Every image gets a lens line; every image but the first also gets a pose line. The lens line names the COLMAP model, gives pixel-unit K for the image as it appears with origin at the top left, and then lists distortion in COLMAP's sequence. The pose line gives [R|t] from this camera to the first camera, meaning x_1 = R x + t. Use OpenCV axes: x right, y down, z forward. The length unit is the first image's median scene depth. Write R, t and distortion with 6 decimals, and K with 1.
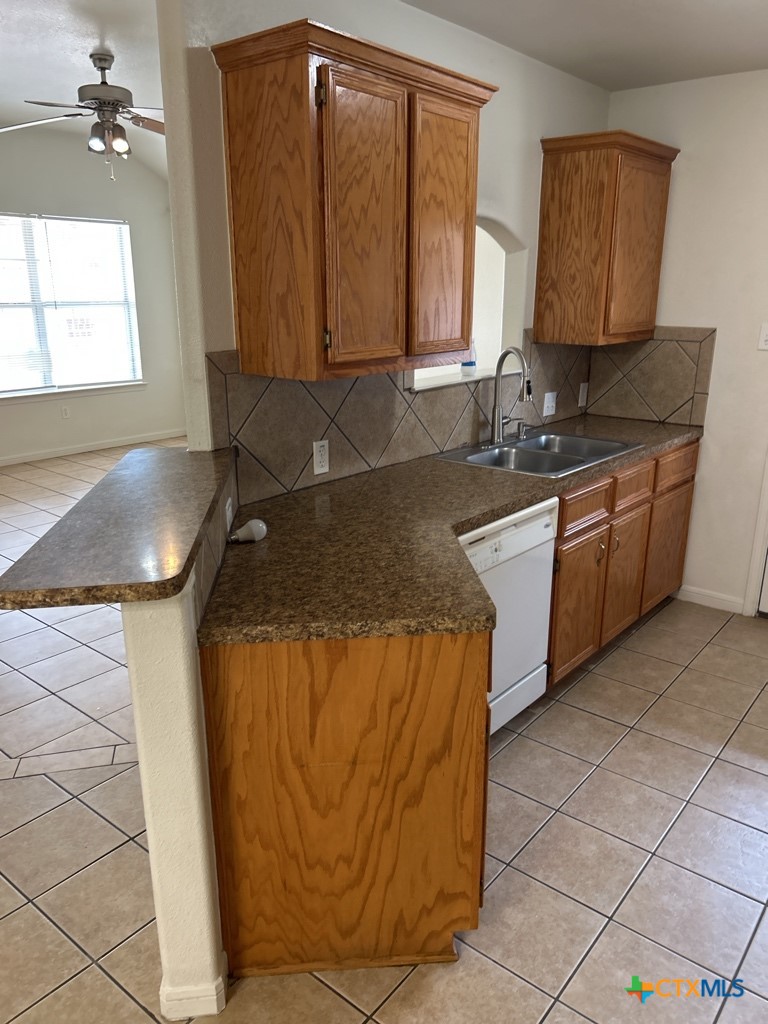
lens RADIAL K [[777.1, 0, 386.3], [0, 777.1, 523.2], [0, 0, 1]] dist [0.028999, -0.048172]
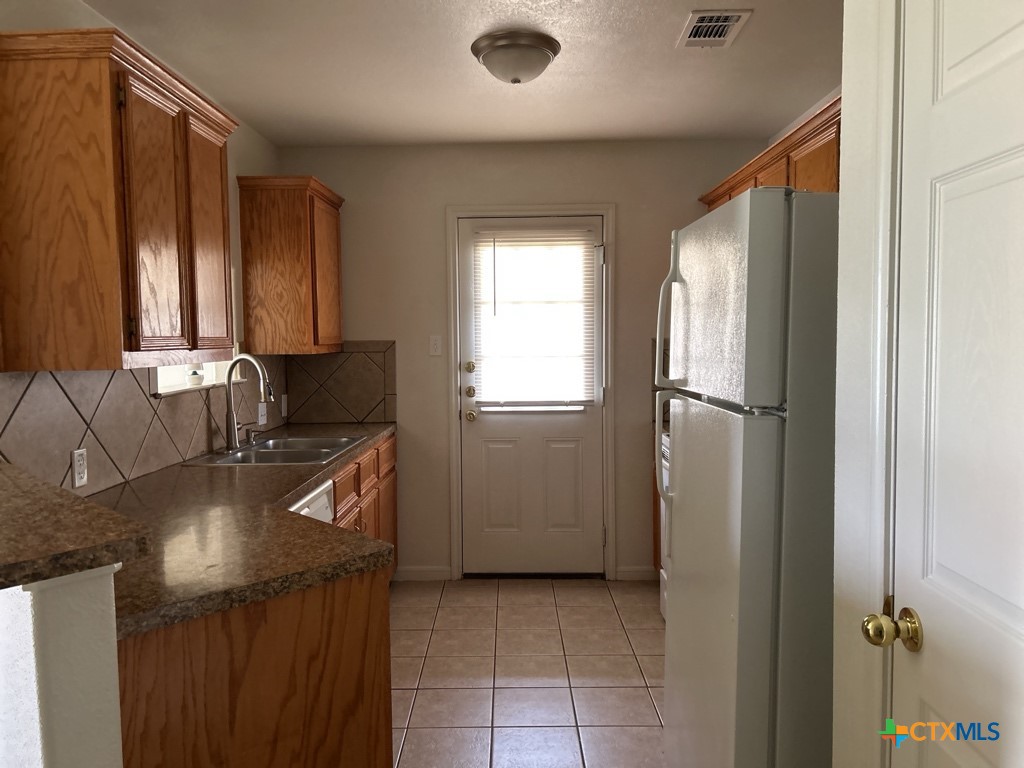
lens RADIAL K [[777.1, 0, 510.6], [0, 777.1, 378.6], [0, 0, 1]] dist [0.028999, -0.048172]
pose [[0.777046, -0.041964, 0.628043, -0.324155], [0.194695, 0.964868, -0.176417, 0.088435], [-0.598576, 0.259361, 0.757918, 0.003069]]
